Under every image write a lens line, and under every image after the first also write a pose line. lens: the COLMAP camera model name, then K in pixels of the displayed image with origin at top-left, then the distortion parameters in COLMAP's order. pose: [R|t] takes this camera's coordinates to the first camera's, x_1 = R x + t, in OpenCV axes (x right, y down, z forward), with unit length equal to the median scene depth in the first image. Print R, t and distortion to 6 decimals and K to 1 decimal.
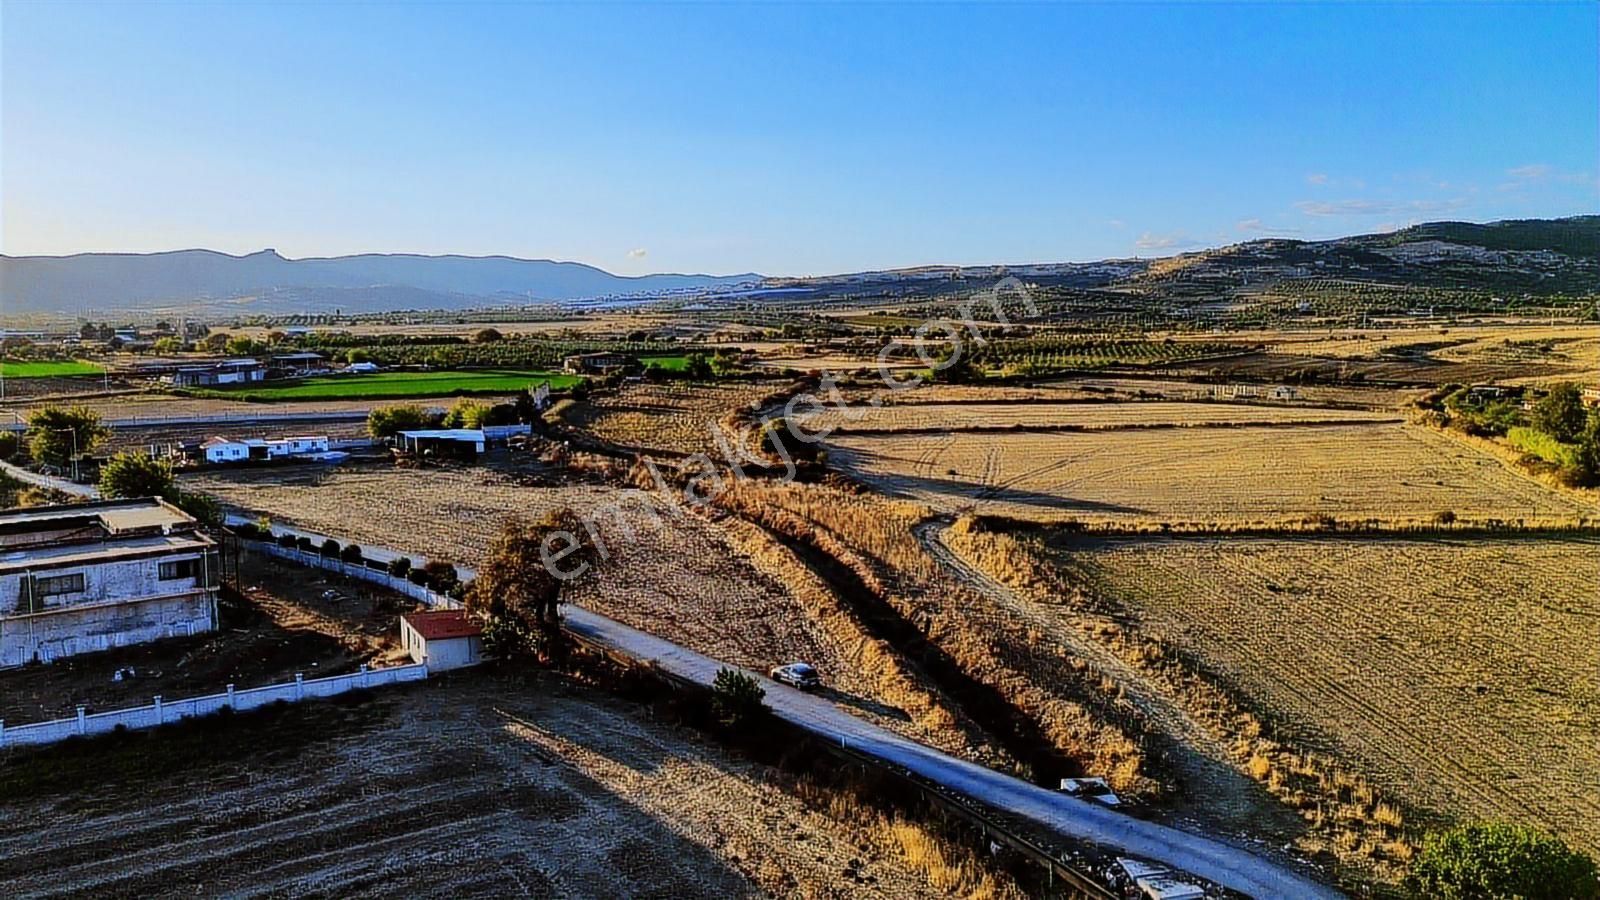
lens RADIAL K [[1128.4, 0, 811.1], [0, 1128.4, 454.0], [0, 0, 1]] dist [0.067483, -0.056099]
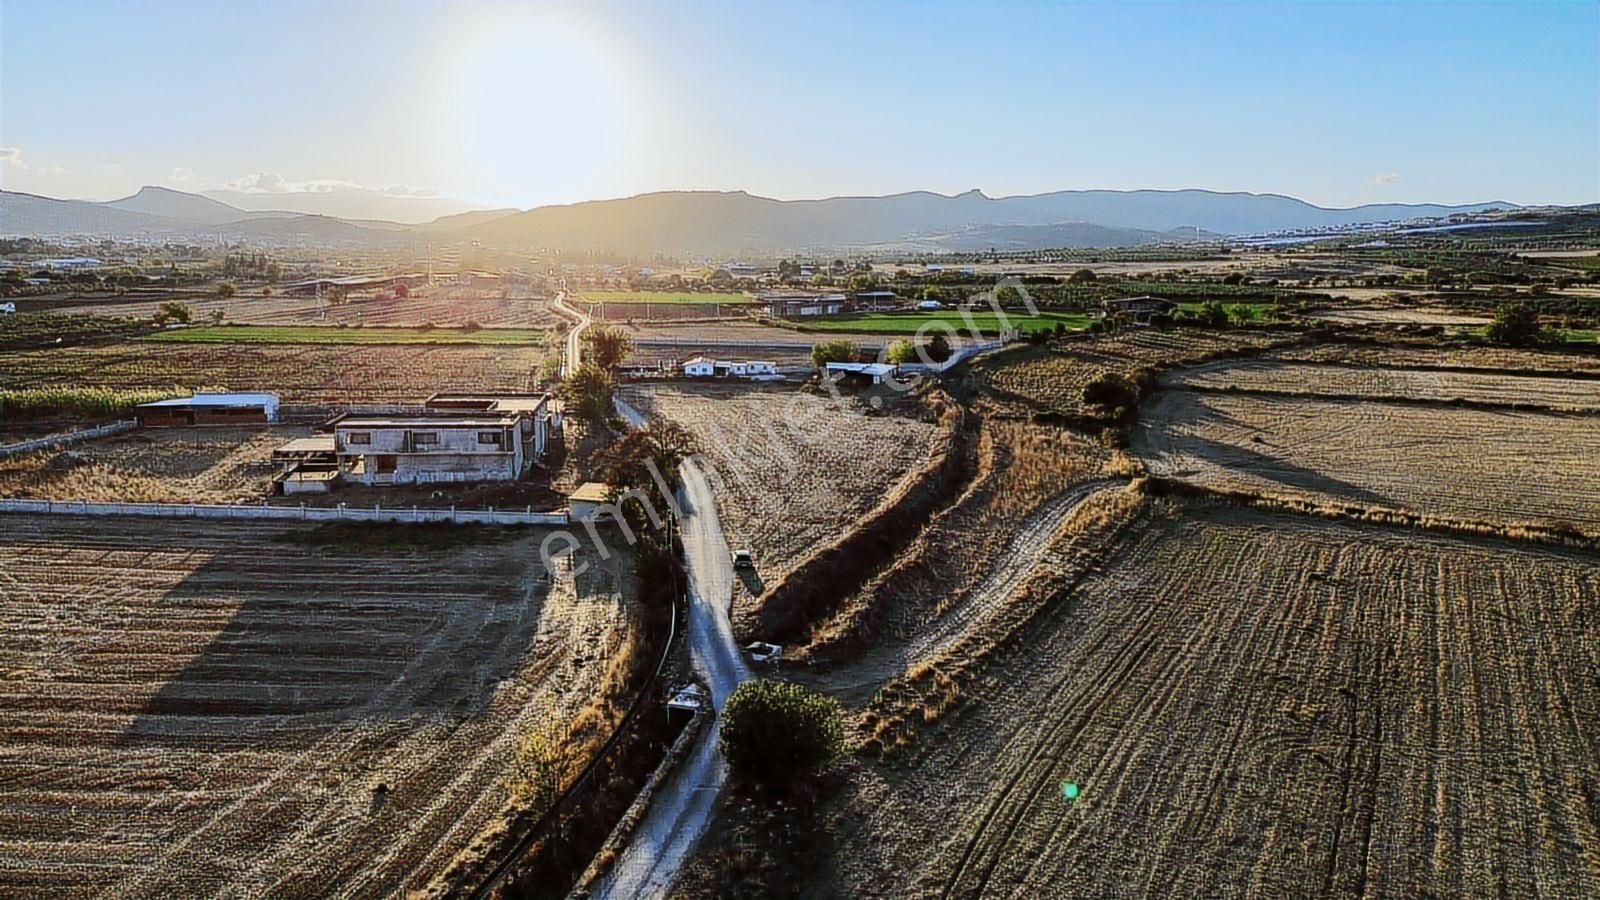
lens RADIAL K [[1124.0, 0, 809.8], [0, 1124.0, 458.1], [0, 0, 1]] dist [0.103897, -0.115797]
pose [[0.832148, 0.111717, -0.543185, 0.307733], [-0.079395, 0.993408, 0.082683, -0.016600], [0.548841, -0.025678, 0.835532, -0.030955]]
